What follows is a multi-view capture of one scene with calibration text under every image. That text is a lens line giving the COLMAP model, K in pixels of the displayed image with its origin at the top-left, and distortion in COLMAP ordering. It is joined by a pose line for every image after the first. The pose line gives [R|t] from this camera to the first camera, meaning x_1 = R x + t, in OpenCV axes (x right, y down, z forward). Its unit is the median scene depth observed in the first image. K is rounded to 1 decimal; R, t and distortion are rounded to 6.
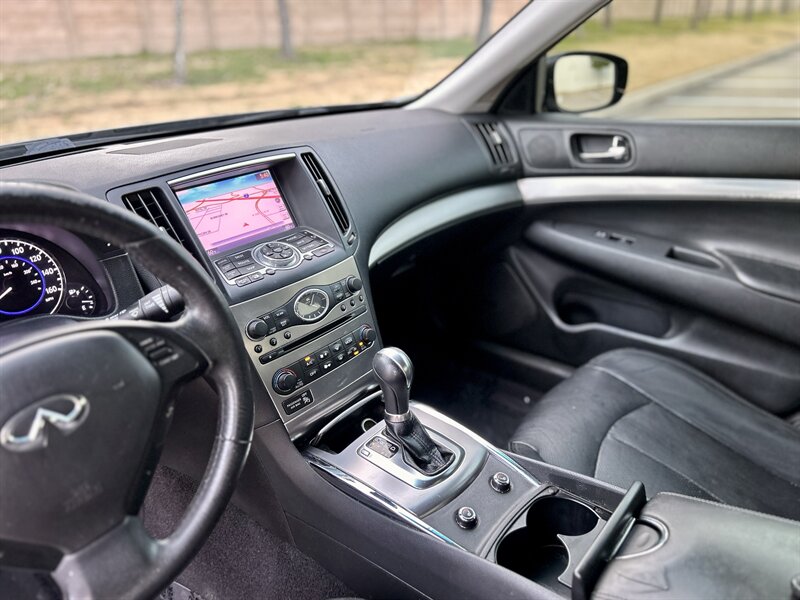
lens RADIAL K [[599.6, 0, 402.9], [0, 599.6, 305.8], [0, 0, 1]] dist [0.047089, -0.054045]
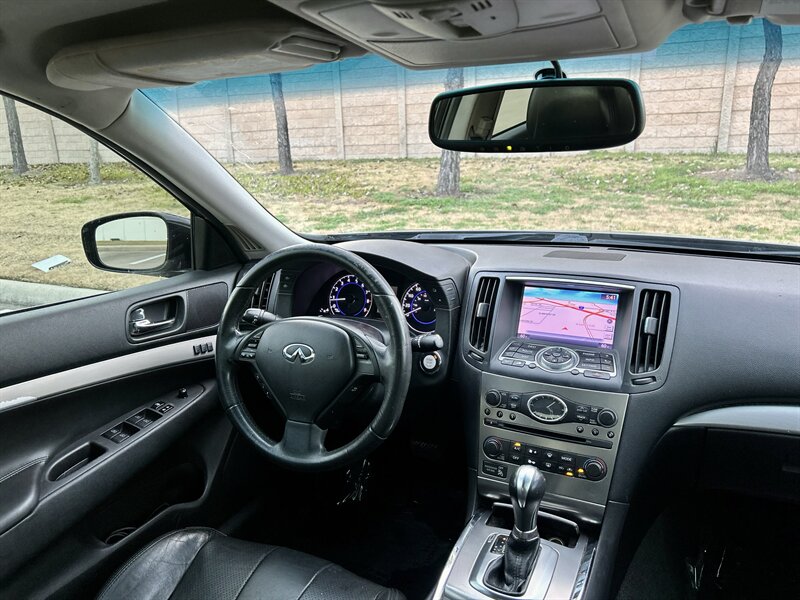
lens RADIAL K [[599.6, 0, 397.6], [0, 599.6, 303.2], [0, 0, 1]] dist [0.047089, -0.054045]
pose [[0.227735, 0.291277, -0.929136, 0.731556], [-0.402444, 0.897053, 0.182579, -0.255284], [0.886666, 0.332346, 0.321513, 0.295494]]
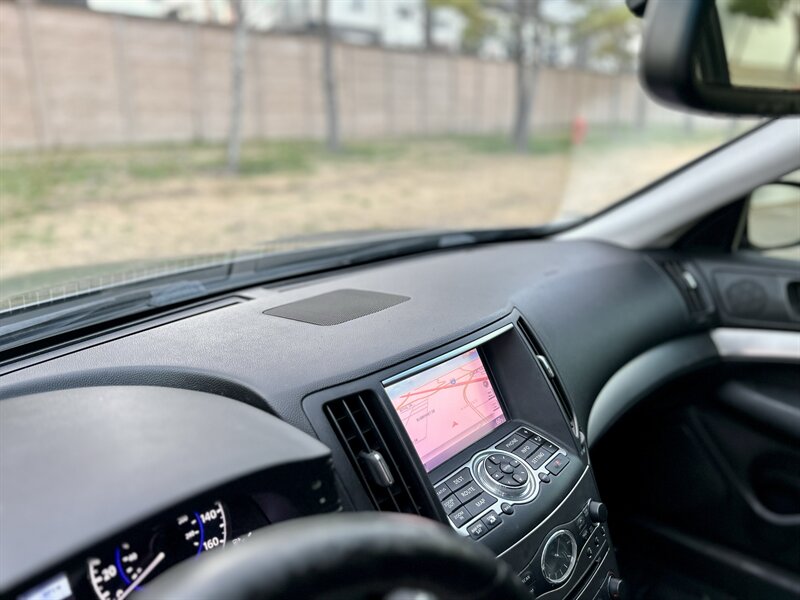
lens RADIAL K [[599.6, 0, 395.8], [0, 599.6, 300.5], [0, 0, 1]] dist [0.047089, -0.054045]
pose [[0.998513, 0.038256, -0.038840, -0.298791], [-0.043290, 0.989437, -0.138349, -0.172838], [0.033137, 0.139825, 0.989622, 0.254497]]
